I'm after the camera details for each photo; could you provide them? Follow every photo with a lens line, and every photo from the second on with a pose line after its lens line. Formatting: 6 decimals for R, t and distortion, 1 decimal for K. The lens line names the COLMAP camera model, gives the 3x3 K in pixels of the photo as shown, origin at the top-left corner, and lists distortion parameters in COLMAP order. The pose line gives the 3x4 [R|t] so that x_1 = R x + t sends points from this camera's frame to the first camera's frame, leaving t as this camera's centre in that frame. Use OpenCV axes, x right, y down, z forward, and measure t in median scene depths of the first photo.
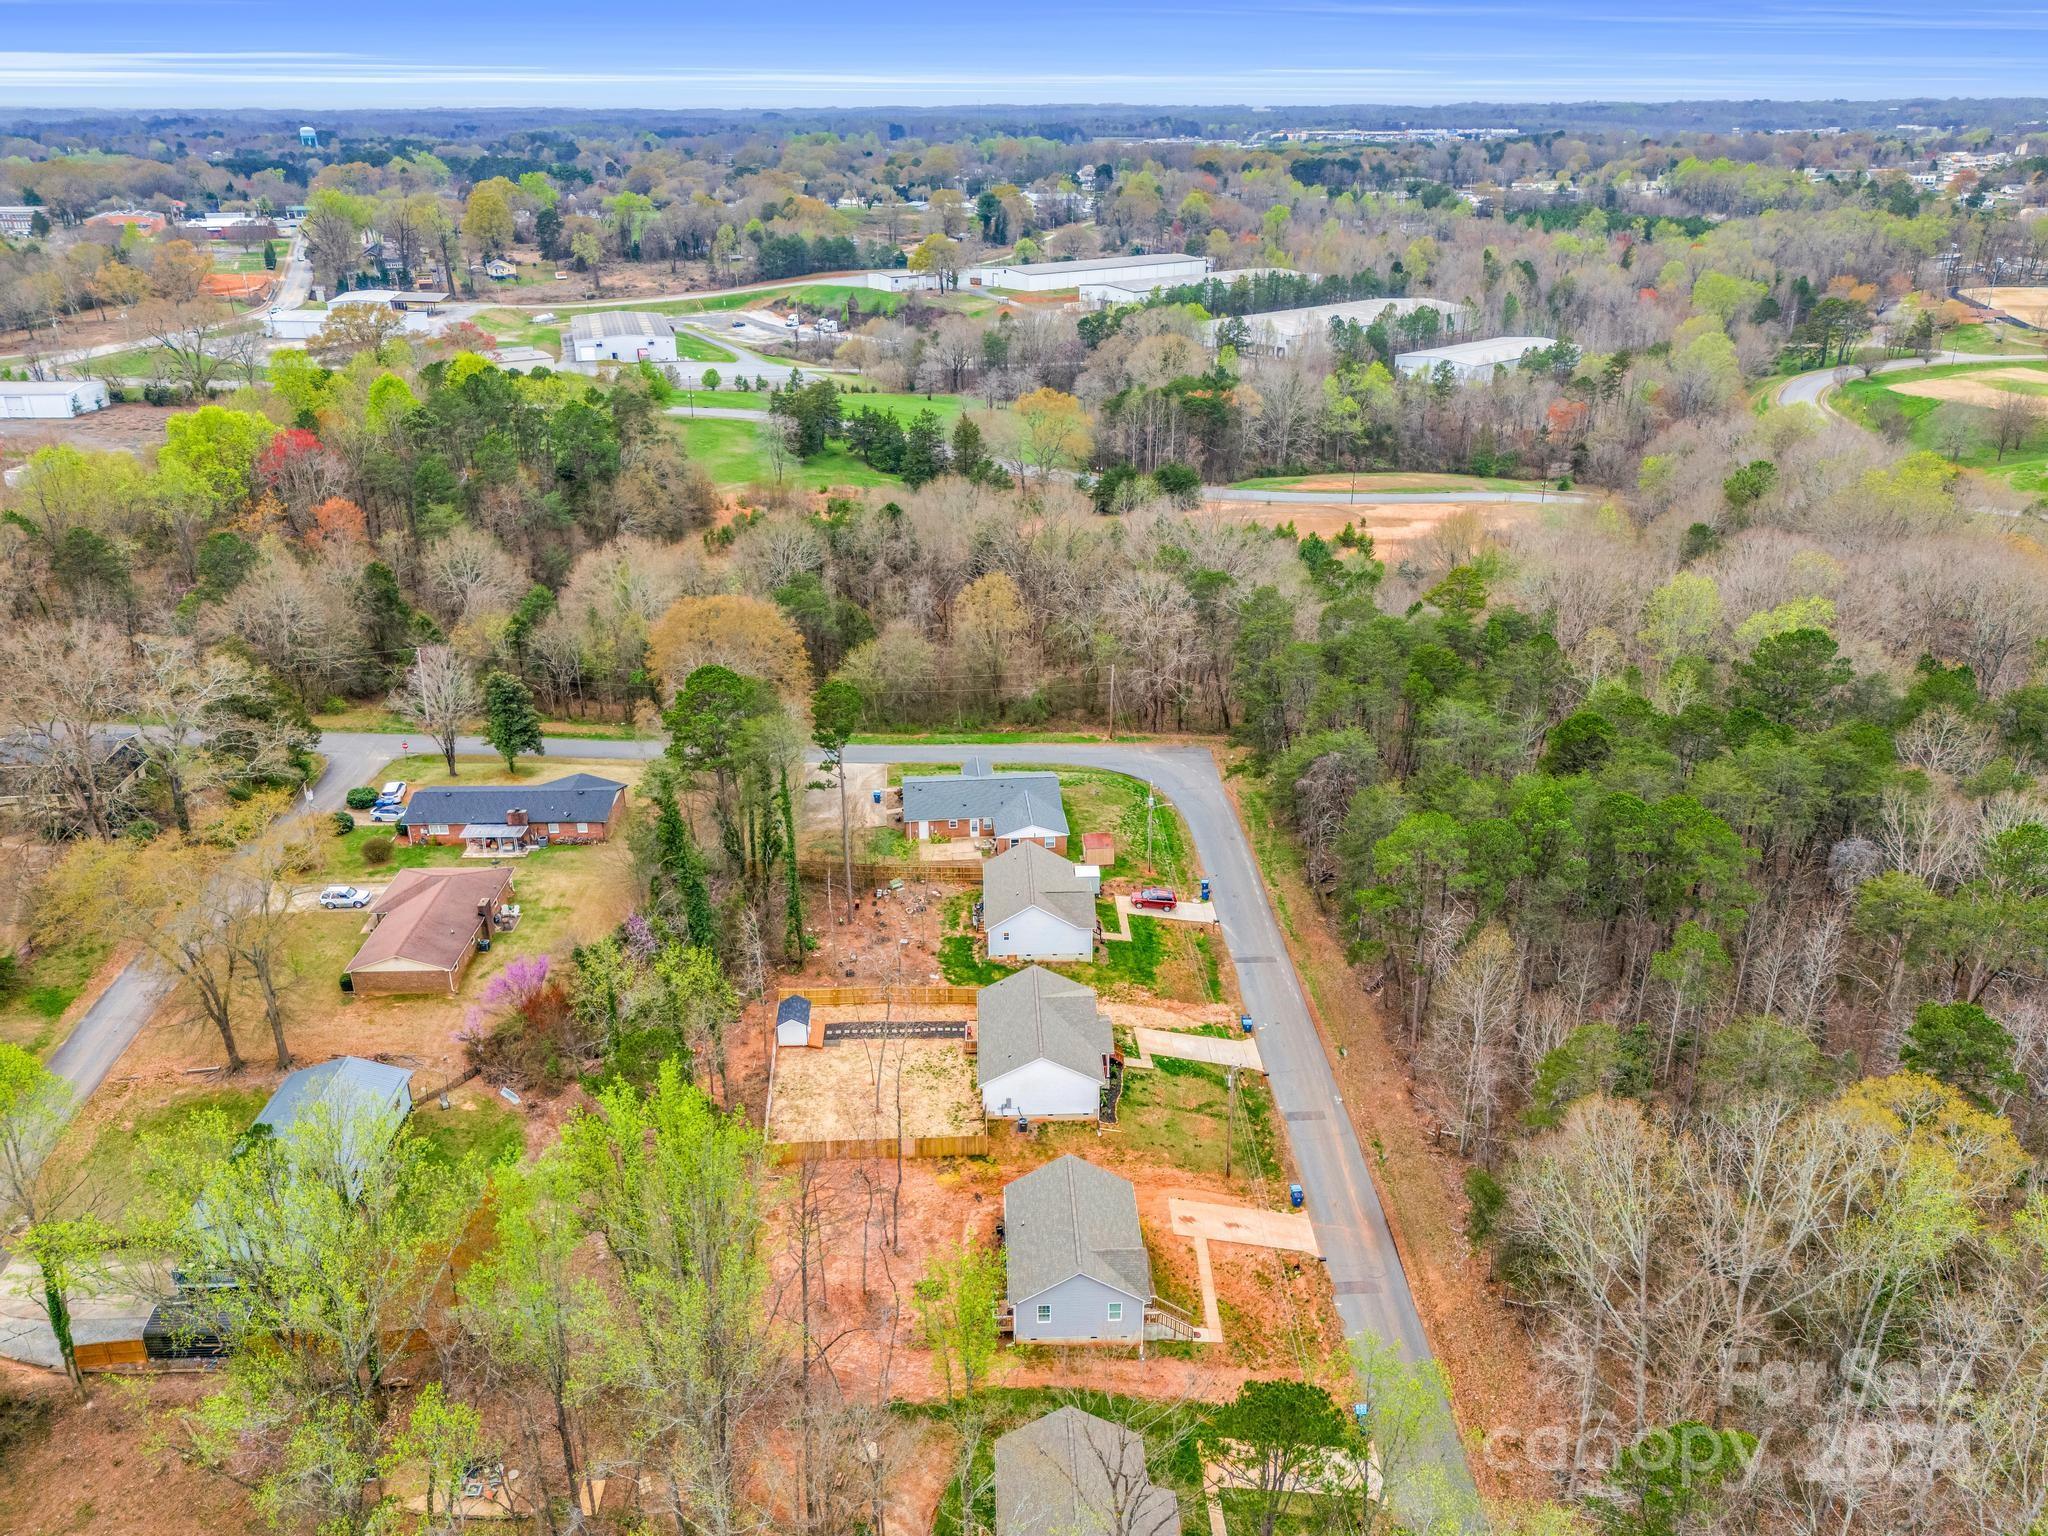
lens RADIAL K [[1543.4, 0, 1033.2], [0, 1543.4, 778.8], [0, 0, 1]] dist [0.084931, -0.088360]
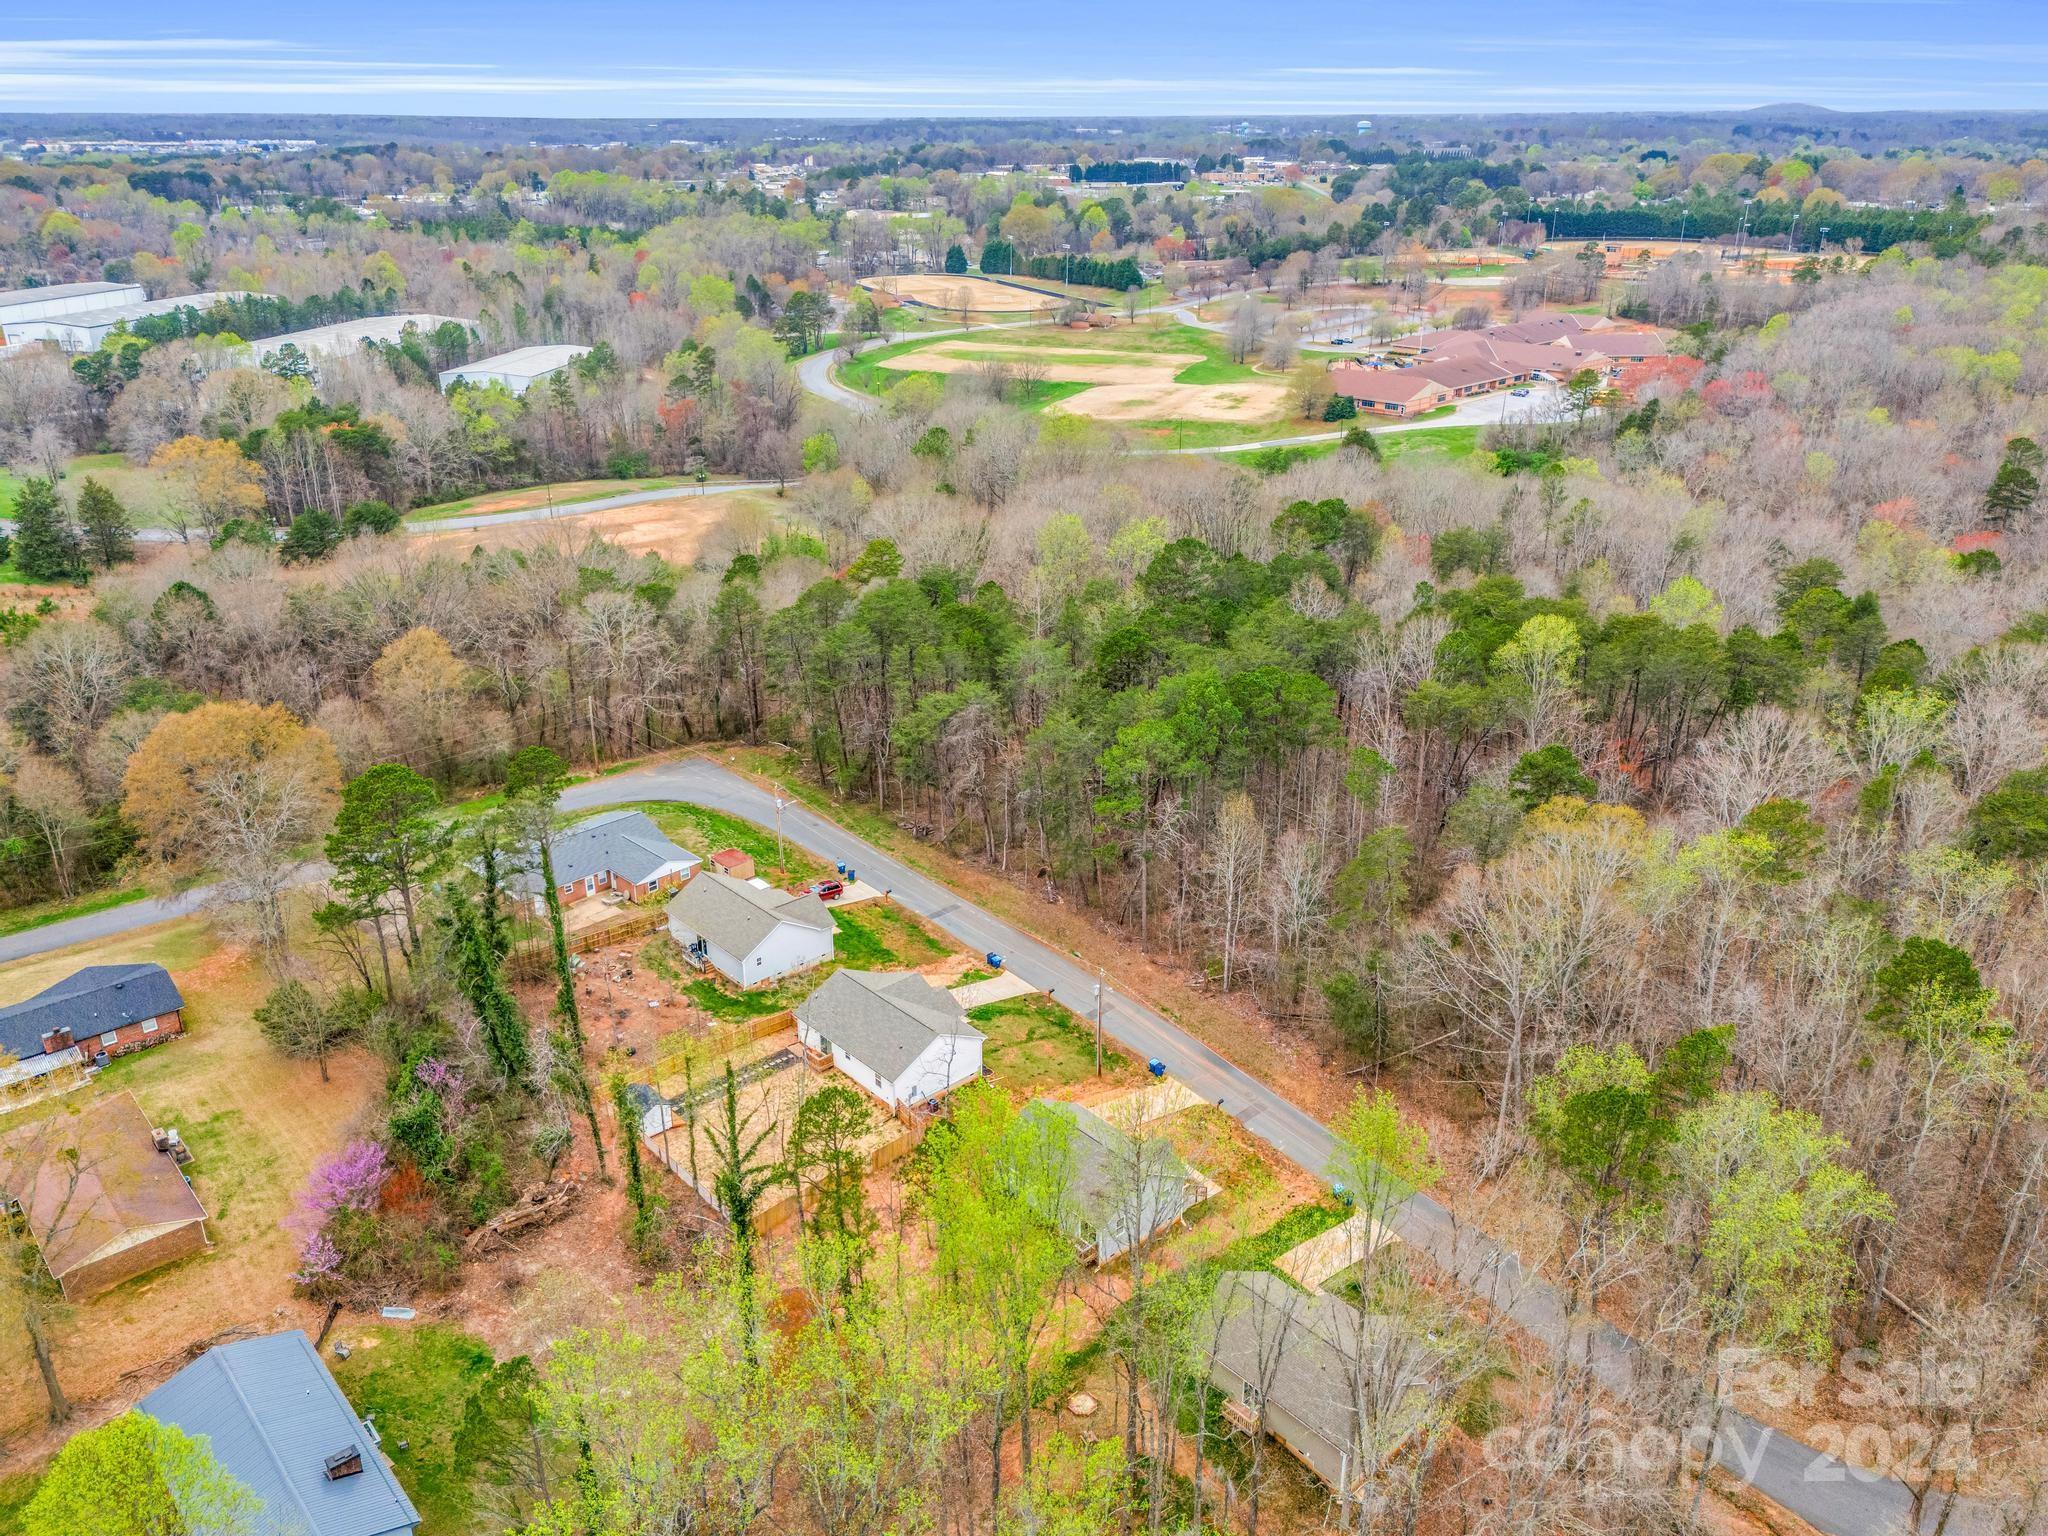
lens RADIAL K [[1552.8, 0, 1033.1], [0, 1552.8, 766.8], [0, 0, 1]] dist [0.060759, -0.045364]
pose [[0.764464, -0.245034, 0.596283, -0.198339], [0.253651, 0.964670, 0.071225, -0.019253], [-0.592669, 0.096798, 0.799608, 0.043326]]
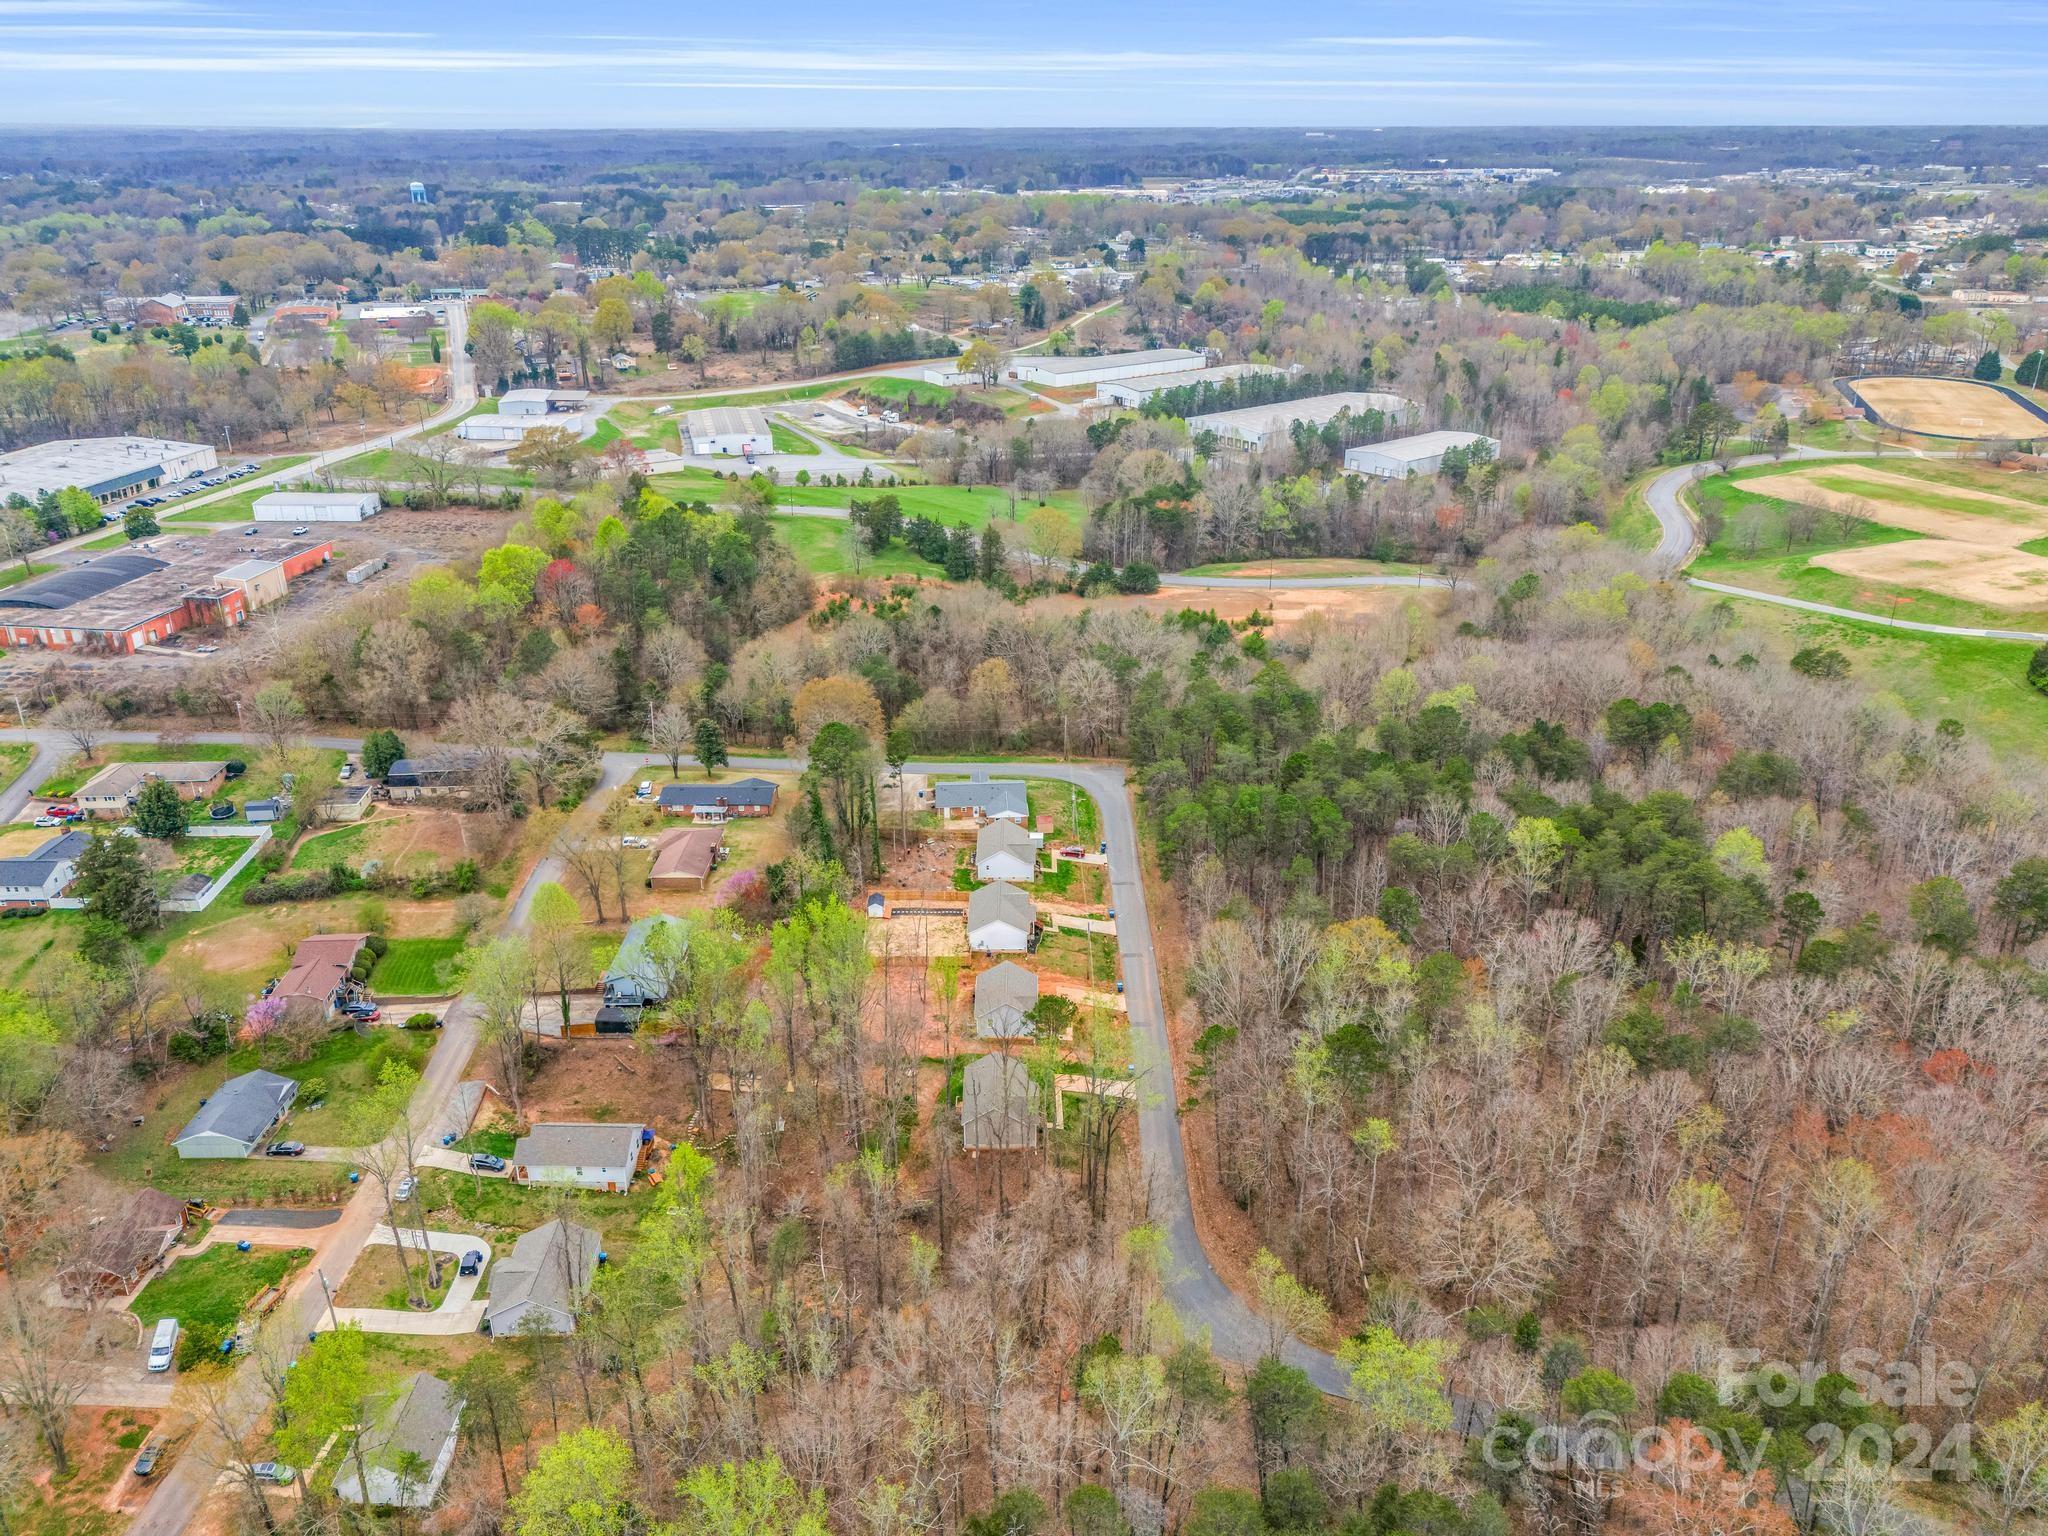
lens RADIAL K [[1543.4, 0, 1033.2], [0, 1543.4, 778.8], [0, 0, 1]] dist [0.084931, -0.088360]
pose [[0.999353, 0.012846, -0.033580, 0.044655], [-0.013041, 0.999899, -0.005595, 0.001756], [0.033504, 0.006029, 0.999420, -0.392271]]
